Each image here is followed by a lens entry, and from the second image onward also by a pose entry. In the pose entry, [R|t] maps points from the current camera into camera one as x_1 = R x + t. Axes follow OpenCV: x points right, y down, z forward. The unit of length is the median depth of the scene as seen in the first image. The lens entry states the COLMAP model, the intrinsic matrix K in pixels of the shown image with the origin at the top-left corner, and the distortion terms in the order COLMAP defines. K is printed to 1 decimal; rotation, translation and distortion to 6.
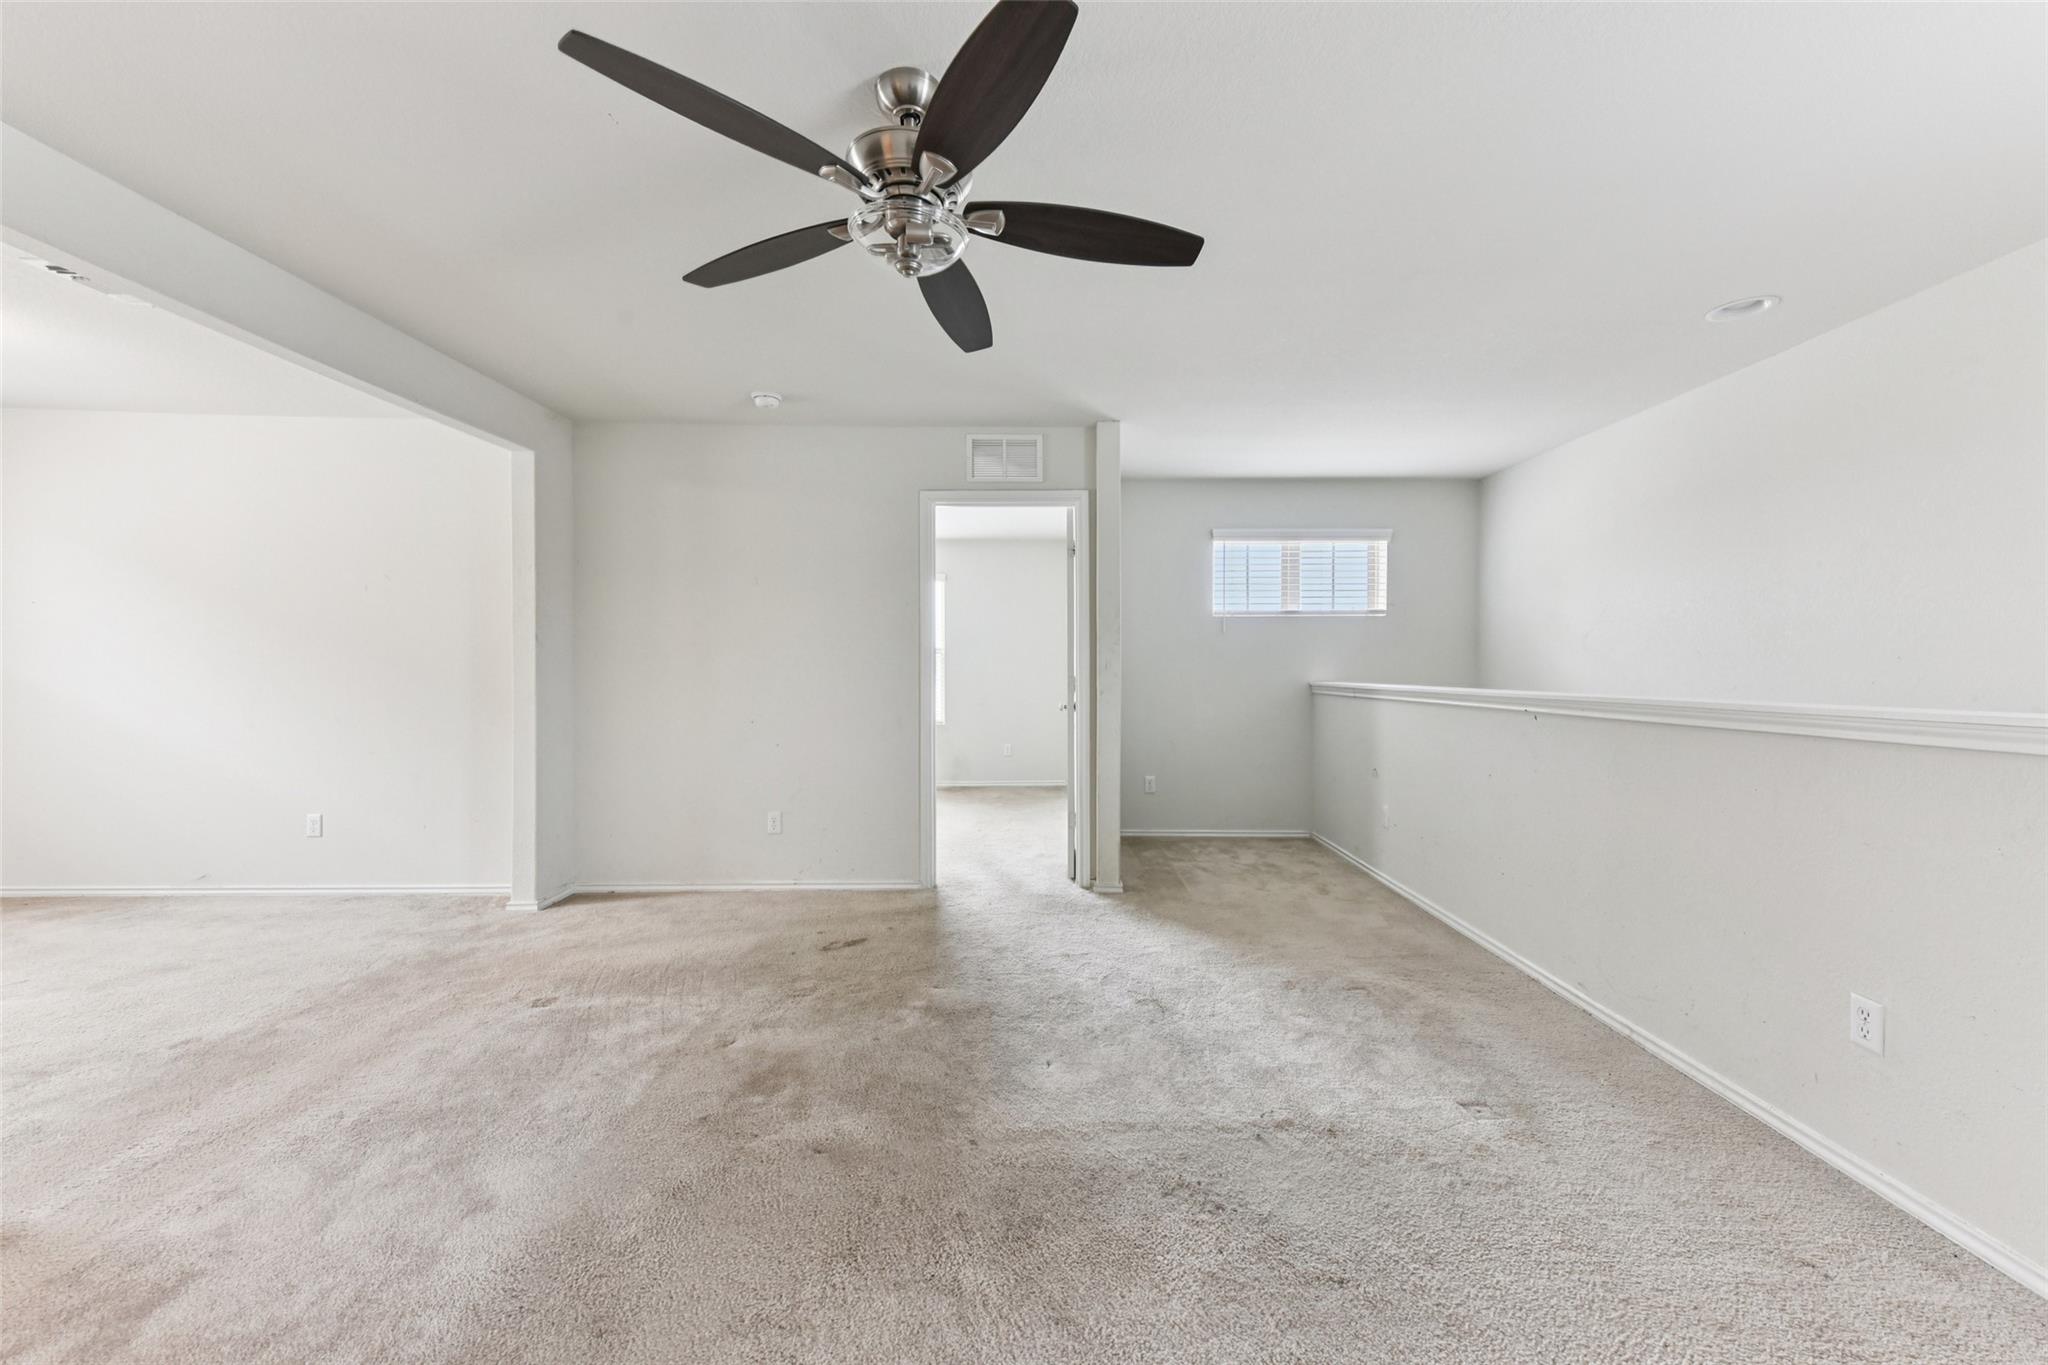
lens RADIAL K [[812.0, 0, 1020.2], [0, 812.0, 669.7], [0, 0, 1]] dist [0.021495, -0.000337]
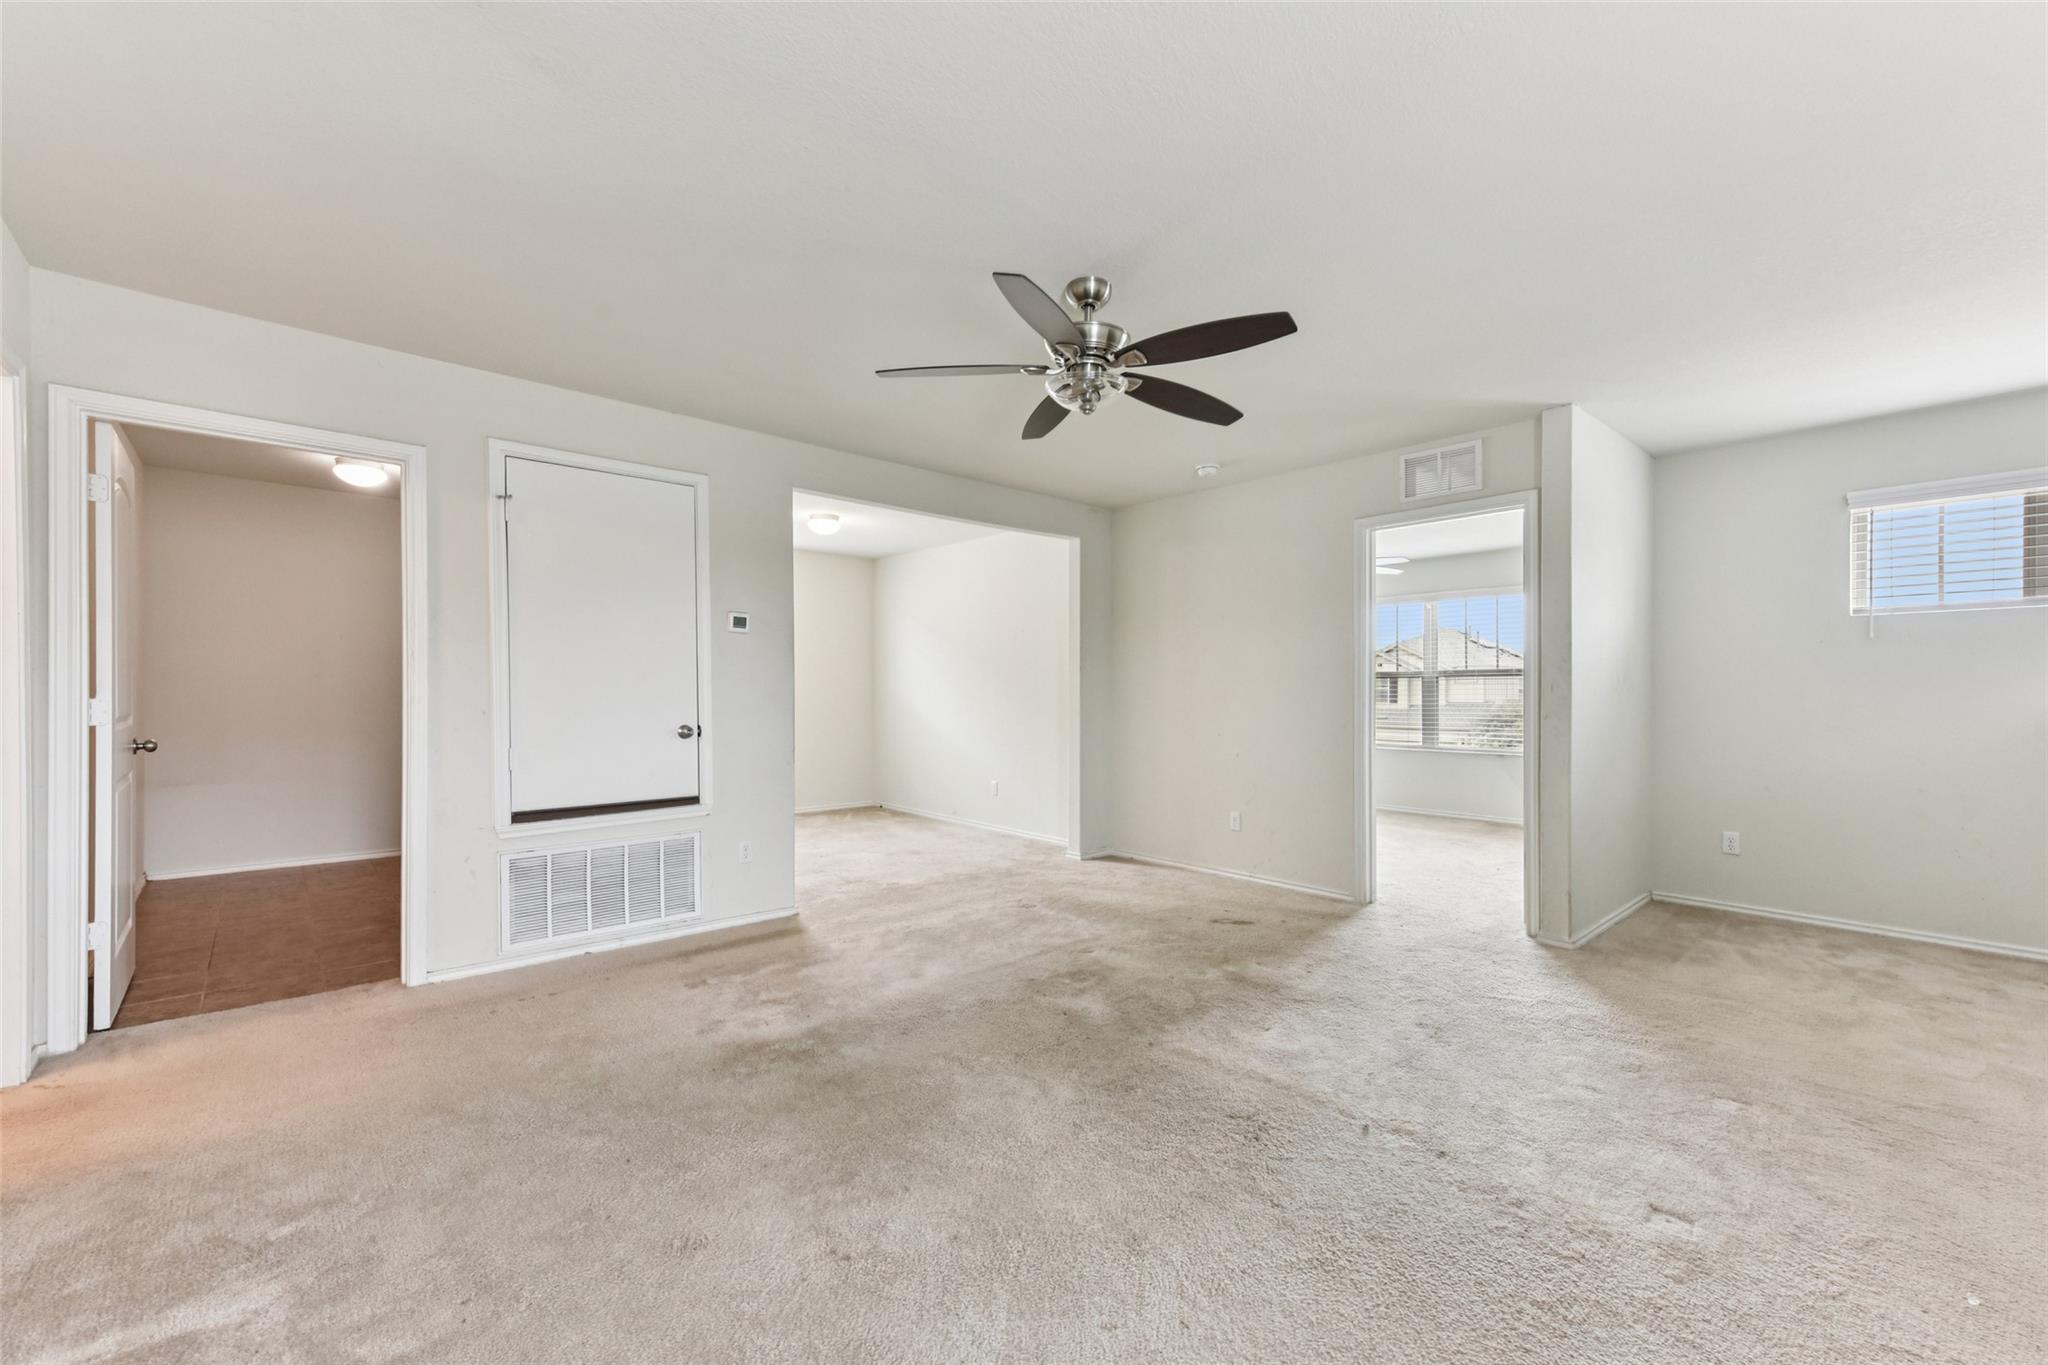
lens RADIAL K [[839.9, 0, 1023.4], [0, 839.9, 694.1], [0, 0, 1]] dist [0.002546, 0.000035]
pose [[0.651734, 0.003265, -0.758441, 0.530810], [-0.003901, 0.999992, 0.000953, 0.005640], [0.758438, 0.002338, 0.651741, -0.030147]]
